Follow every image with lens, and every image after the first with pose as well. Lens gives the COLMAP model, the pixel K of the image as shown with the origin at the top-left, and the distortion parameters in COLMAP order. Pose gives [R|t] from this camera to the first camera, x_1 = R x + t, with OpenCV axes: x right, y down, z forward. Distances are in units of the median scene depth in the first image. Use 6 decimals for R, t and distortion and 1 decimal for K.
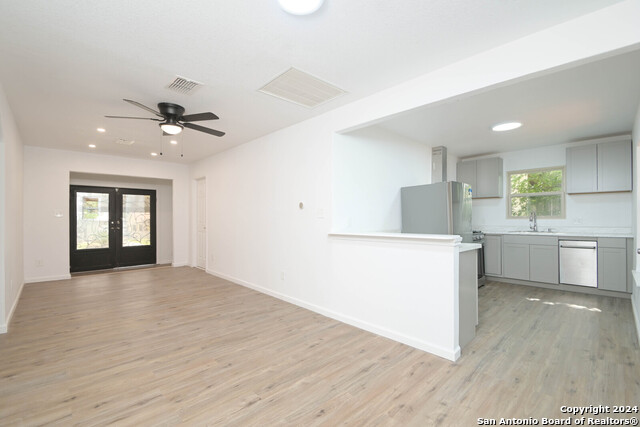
lens RADIAL K [[280.5, 0, 305.9], [0, 280.5, 215.1], [0, 0, 1]] dist [-0.022808, -0.002612]
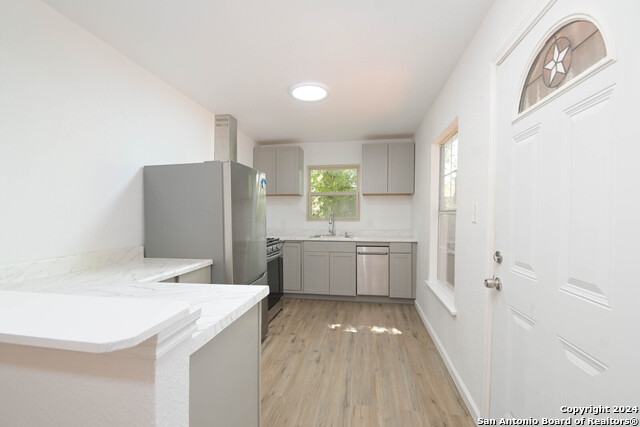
lens RADIAL K [[280.5, 0, 319.8], [0, 280.5, 214.2], [0, 0, 1]] dist [-0.022808, -0.002612]
pose [[0.775167, 0.004299, 0.631742, 0.230655], [-0.011844, 0.999900, 0.007730, -0.015686], [-0.631645, -0.013474, 0.775140, 0.333459]]
